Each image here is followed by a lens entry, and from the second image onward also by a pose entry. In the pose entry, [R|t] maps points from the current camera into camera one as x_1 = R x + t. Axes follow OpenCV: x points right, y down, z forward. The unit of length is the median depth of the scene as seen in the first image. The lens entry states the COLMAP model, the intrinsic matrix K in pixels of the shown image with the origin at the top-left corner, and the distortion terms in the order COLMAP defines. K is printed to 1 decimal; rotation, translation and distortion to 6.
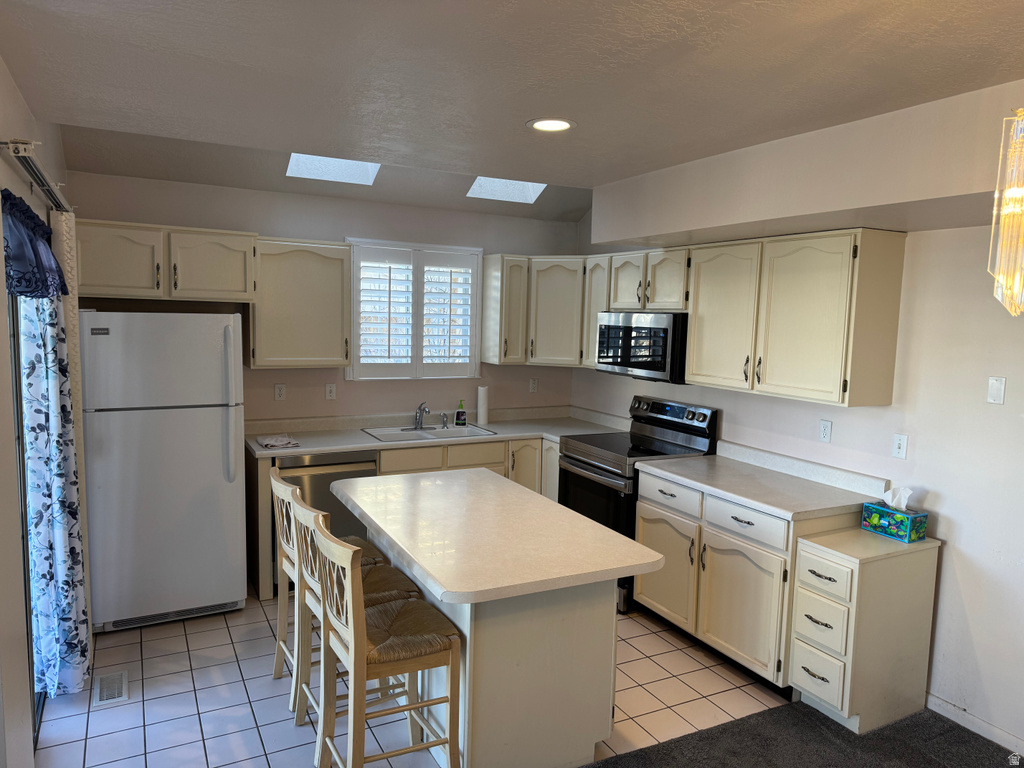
lens RADIAL K [[722.0, 0, 512.4], [0, 722.0, 385.9], [0, 0, 1]] dist [0.051076, -0.059681]
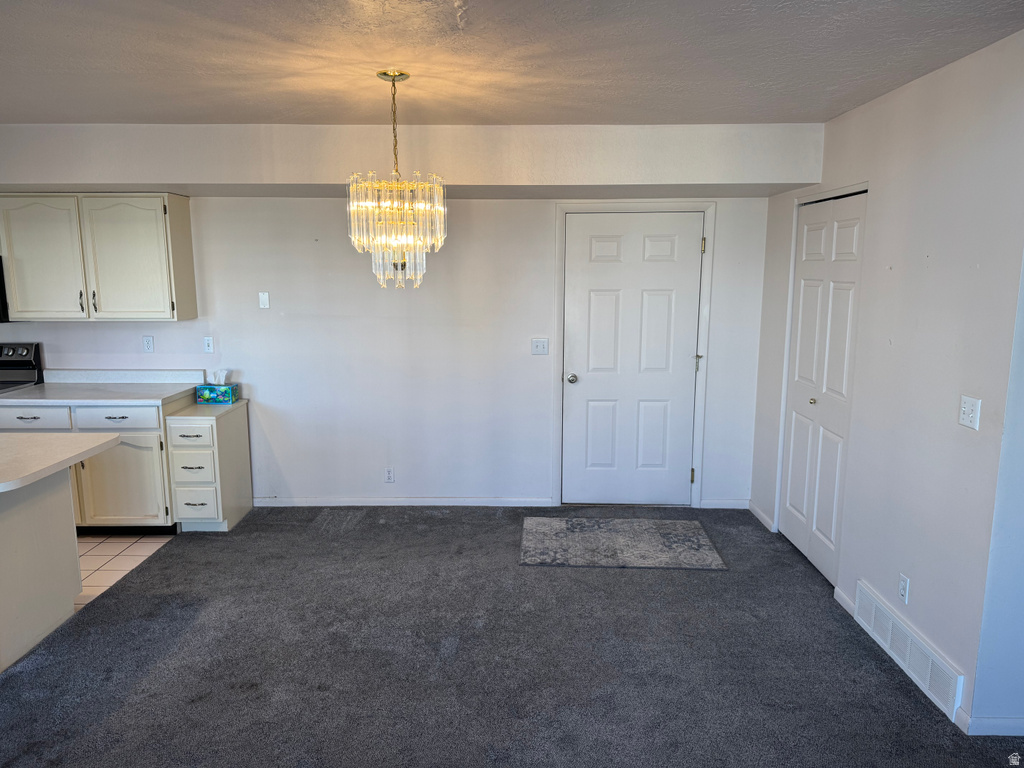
lens RADIAL K [[722.0, 0, 512.4], [0, 722.0, 385.9], [0, 0, 1]] dist [0.051076, -0.059681]
pose [[0.469828, -0.174999, 0.865238, -0.483407], [0.106766, 0.984223, 0.141090, 0.023285], [-0.876277, 0.026090, 0.481100, -0.251396]]
